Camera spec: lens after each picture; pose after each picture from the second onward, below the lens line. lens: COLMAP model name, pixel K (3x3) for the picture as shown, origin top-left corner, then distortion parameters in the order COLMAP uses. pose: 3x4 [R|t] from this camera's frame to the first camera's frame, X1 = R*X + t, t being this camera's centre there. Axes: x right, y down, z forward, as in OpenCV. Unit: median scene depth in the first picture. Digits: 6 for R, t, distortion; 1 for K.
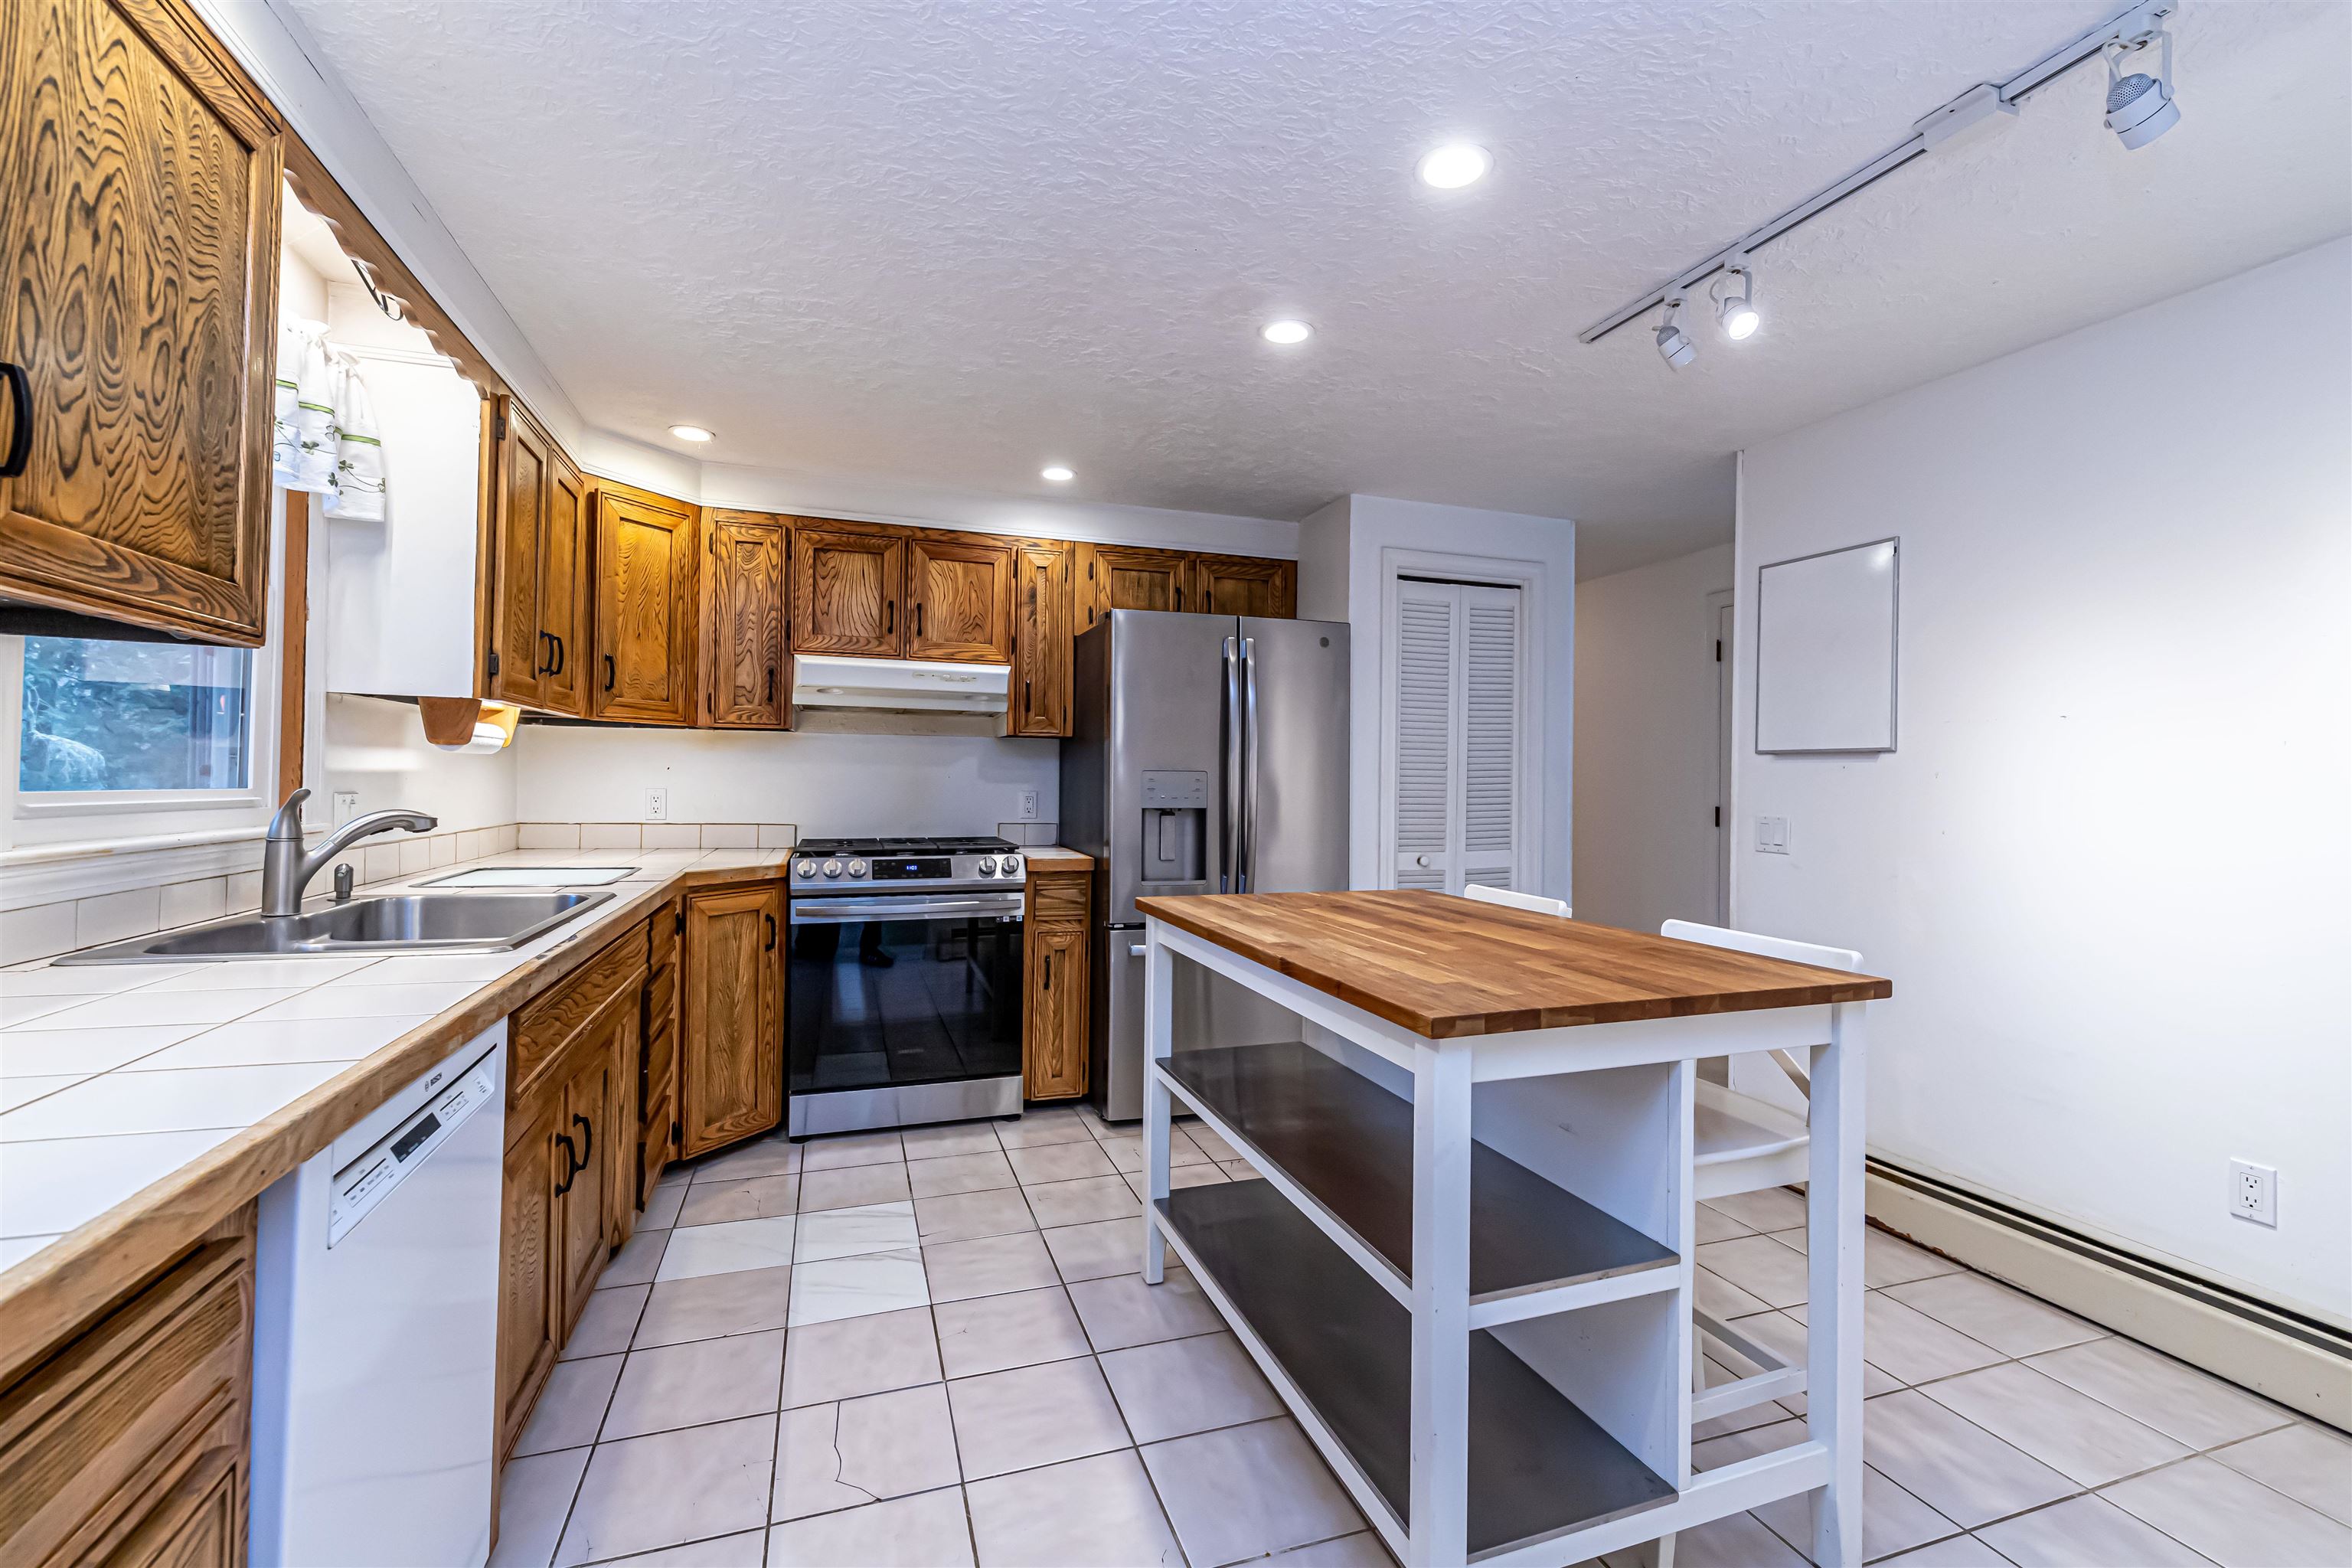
lens RADIAL K [[1020.8, 0, 1193.6], [0, 1020.8, 775.0], [0, 0, 1]] dist [0.002128, 0.000105]
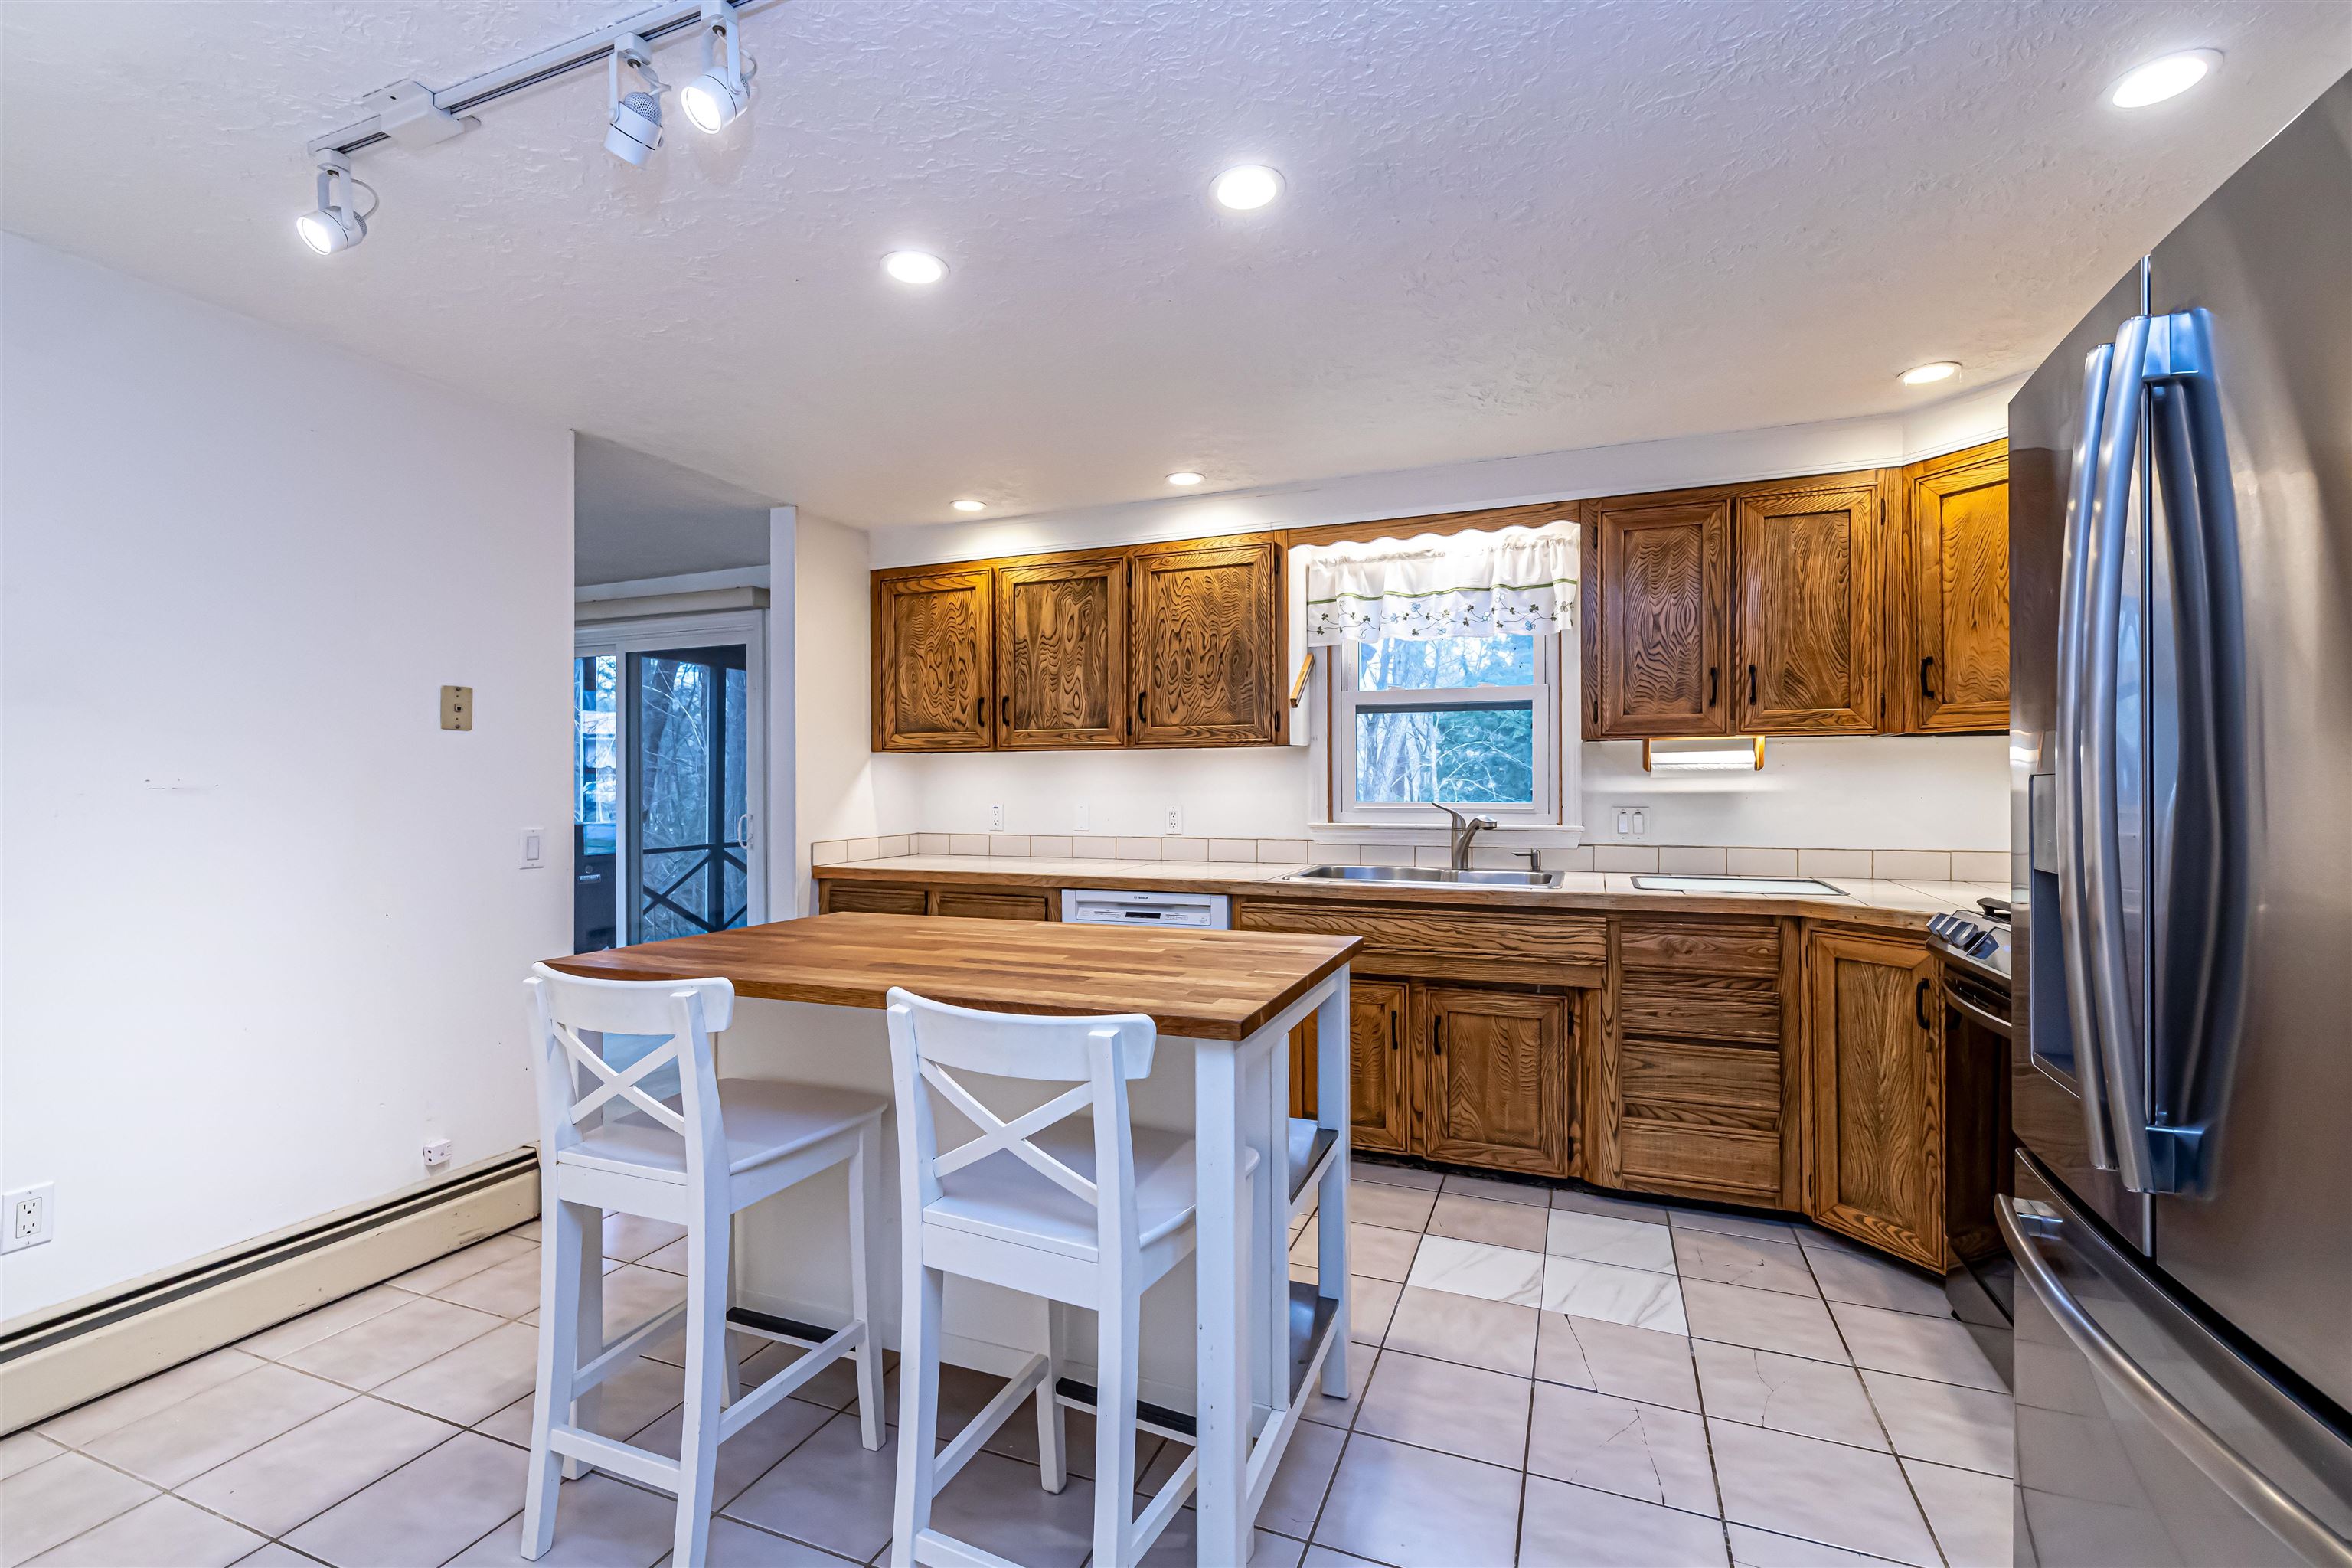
lens RADIAL K [[1020.8, 0, 1183.6], [0, 1020.8, 780.9], [0, 0, 1]] dist [0.002128, 0.000105]
pose [[-0.653610, -0.013044, -0.756719, 0.533679], [0.000340, 0.999846, -0.017529, 0.004212], [0.756832, -0.011715, -0.653505, 1.136809]]
